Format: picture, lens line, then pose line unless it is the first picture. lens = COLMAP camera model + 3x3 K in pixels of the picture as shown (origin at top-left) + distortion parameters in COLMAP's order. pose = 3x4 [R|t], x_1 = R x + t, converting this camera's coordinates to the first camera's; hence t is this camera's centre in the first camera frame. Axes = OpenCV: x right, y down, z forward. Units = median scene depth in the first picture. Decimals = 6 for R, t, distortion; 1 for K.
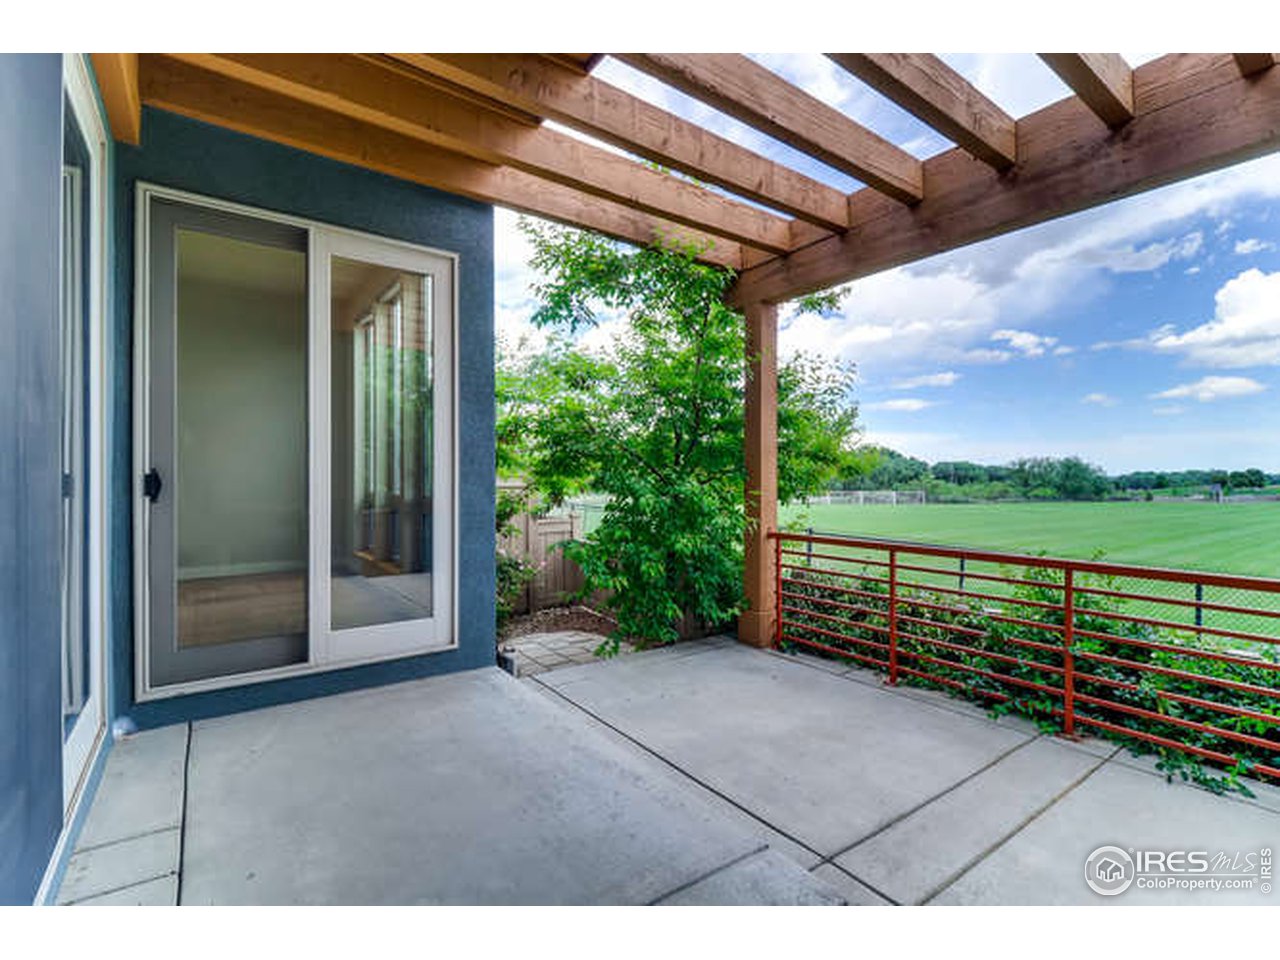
lens RADIAL K [[591.6, 0, 640.0], [0, 591.6, 480.0], [0, 0, 1]] dist [0.017776, 0.000145]
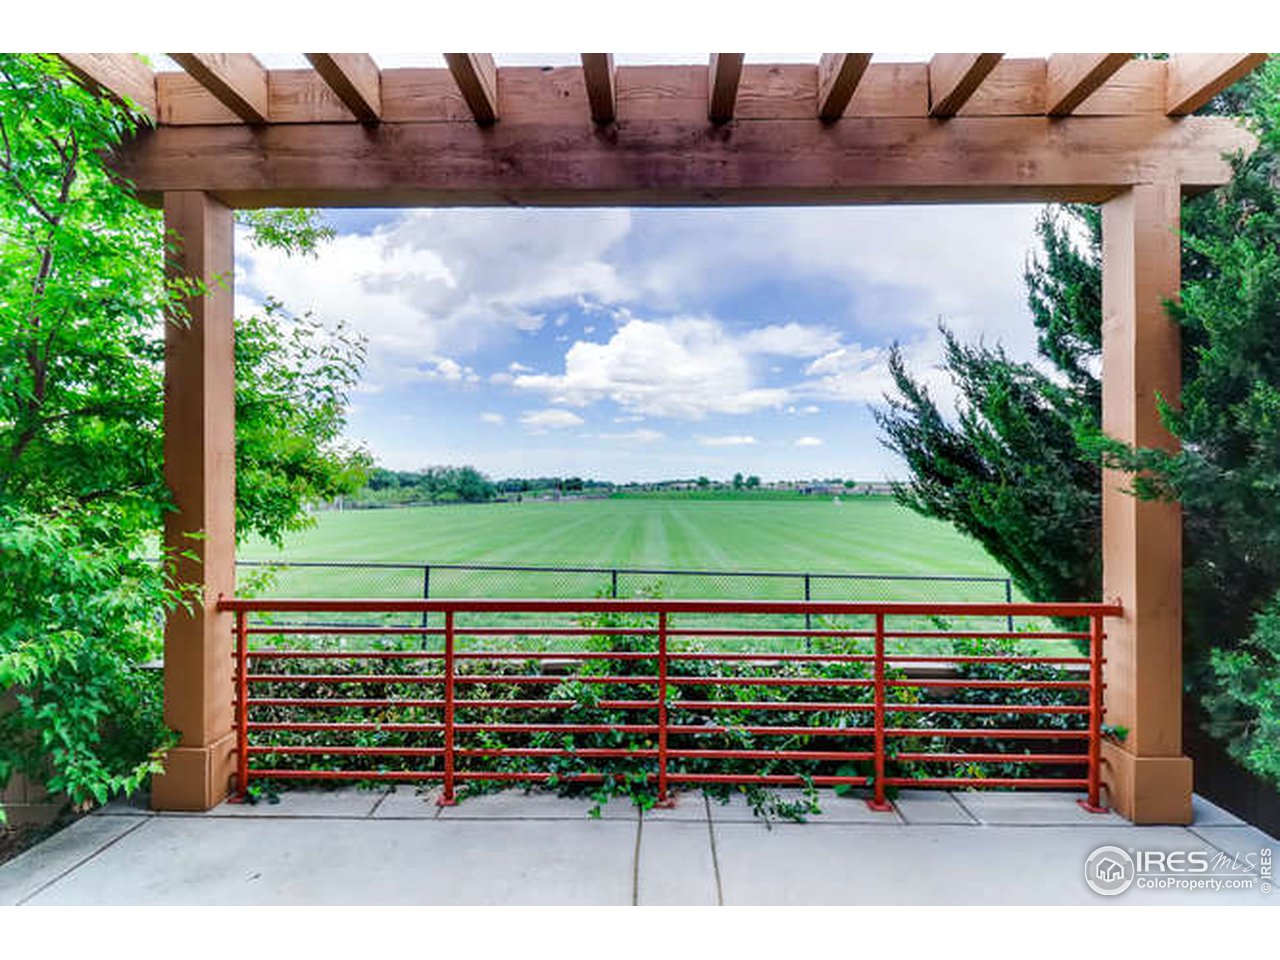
lens RADIAL K [[605.9, 0, 655.2], [0, 605.9, 487.7], [0, 0, 1]] dist [0.004994, -0.006171]
pose [[0.602014, -0.005689, 0.798465, 0.002686], [0.002880, 0.999984, 0.004954, -0.024159], [-0.798480, -0.000683, 0.602020, 0.314848]]
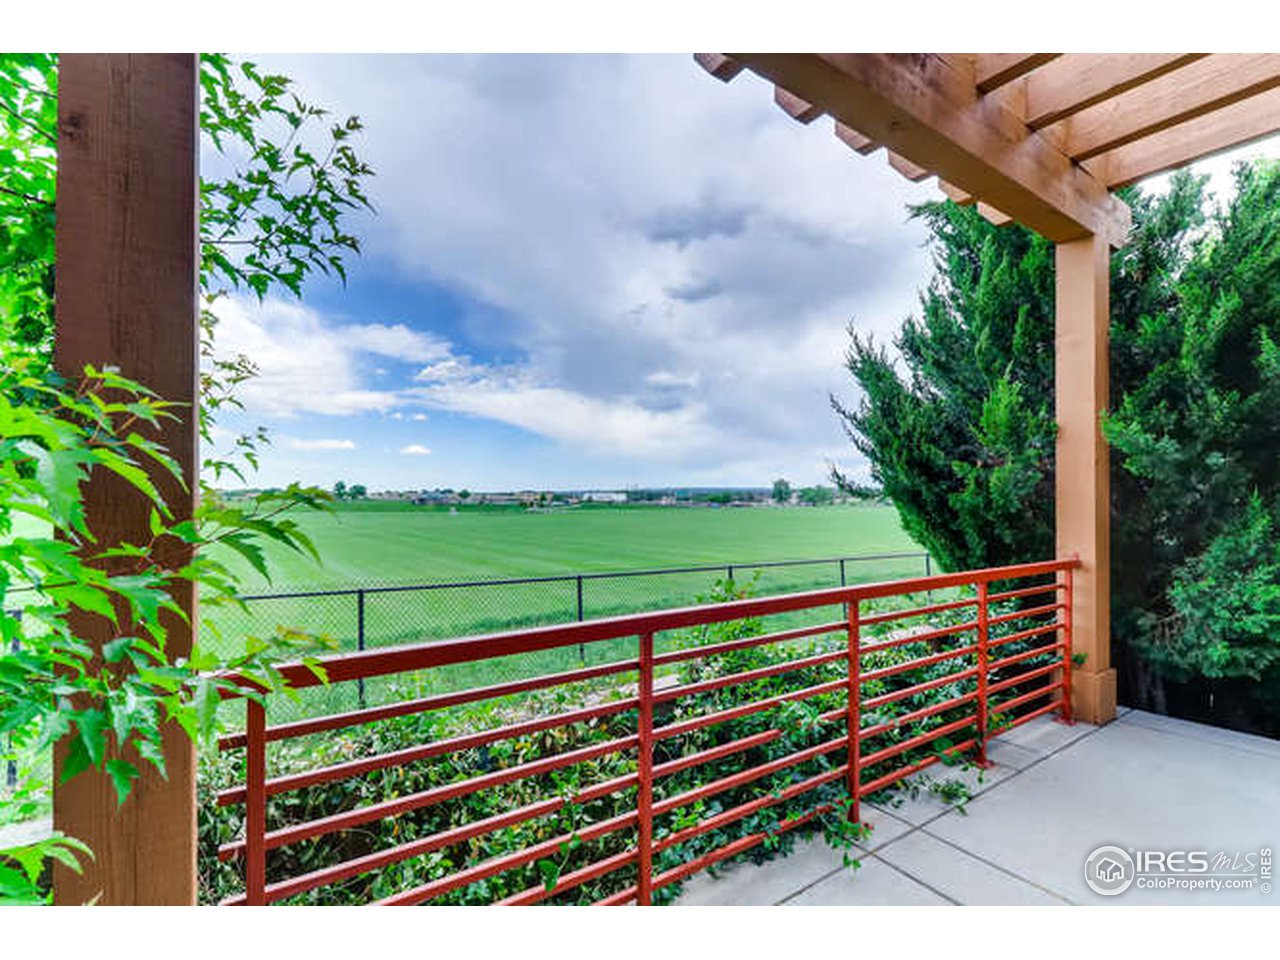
lens RADIAL K [[605.9, 0, 655.2], [0, 605.9, 487.7], [0, 0, 1]] dist [0.004994, -0.006171]
pose [[0.024705, 0.012210, 0.999620, -0.036886], [-0.001967, 0.999924, -0.012165, 0.010315], [-0.999693, -0.001666, 0.024727, 0.821541]]
